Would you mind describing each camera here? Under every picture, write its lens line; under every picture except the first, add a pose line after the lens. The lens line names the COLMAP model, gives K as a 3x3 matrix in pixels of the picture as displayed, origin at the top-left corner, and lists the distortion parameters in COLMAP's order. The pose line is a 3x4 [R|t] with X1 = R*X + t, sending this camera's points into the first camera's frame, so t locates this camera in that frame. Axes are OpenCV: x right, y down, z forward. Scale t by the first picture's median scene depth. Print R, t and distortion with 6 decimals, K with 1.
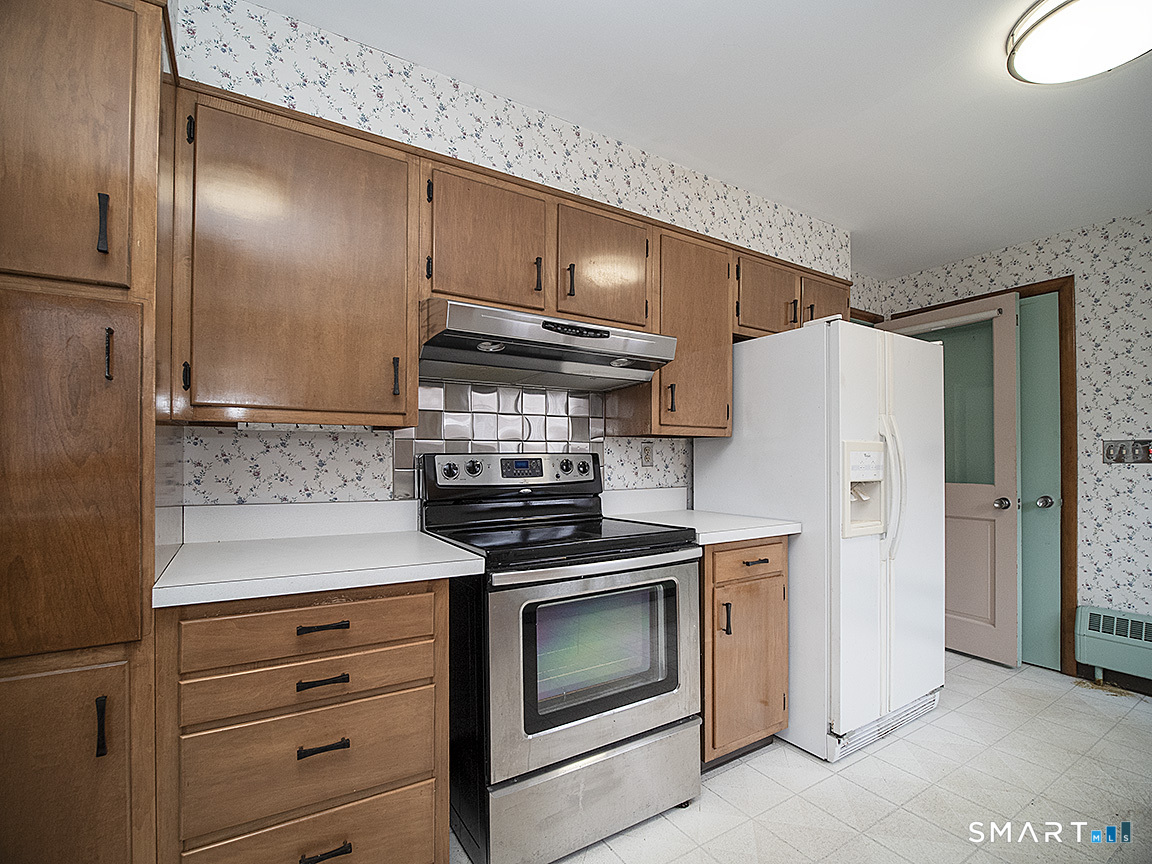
lens RADIAL K [[542.0, 0, 583.3], [0, 542.0, 453.7], [0, 0, 1]] dist [-0.020480, -0.000593]
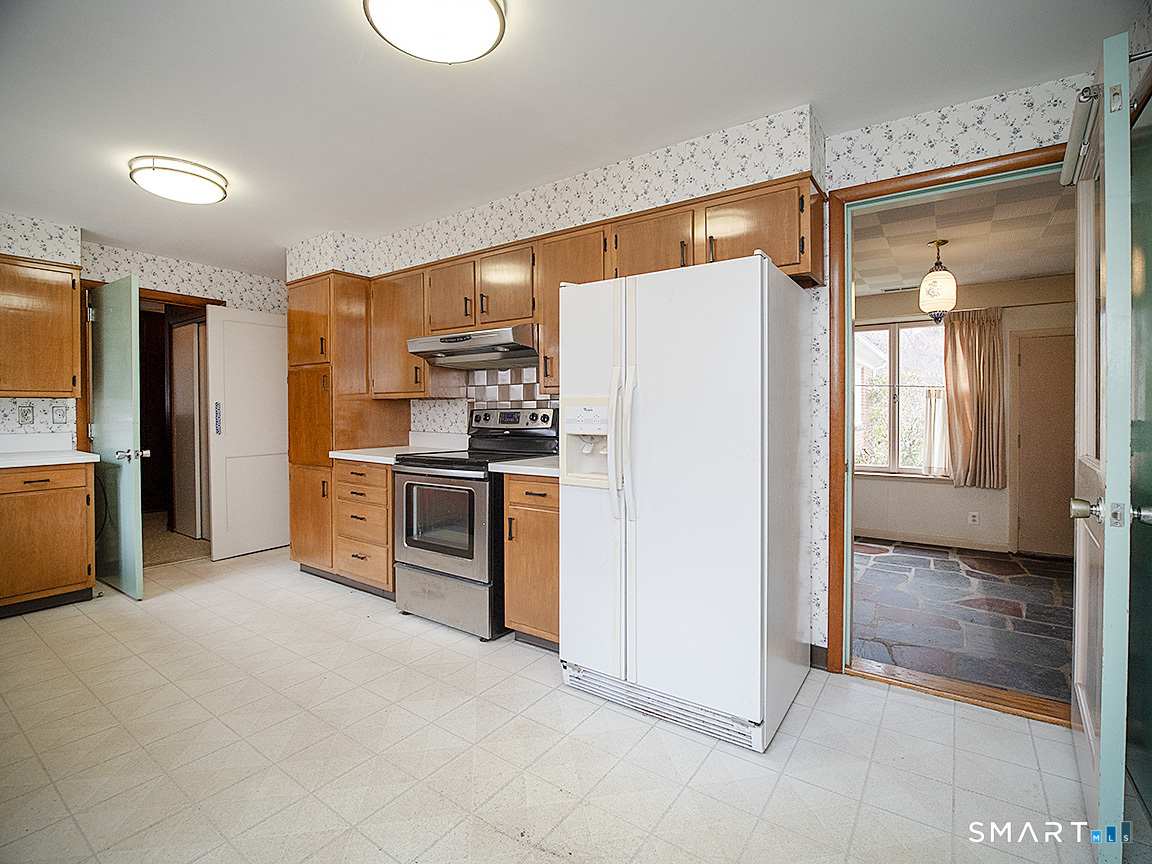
lens RADIAL K [[540.1, 0, 573.7], [0, 540.1, 419.7], [0, 0, 1]] dist [-0.013230, -0.001277]
pose [[0.376443, 0.012705, -0.926353, 1.450080], [0.008374, 0.999818, 0.017115, 0.005208], [0.926402, -0.014200, 0.376268, 0.577183]]
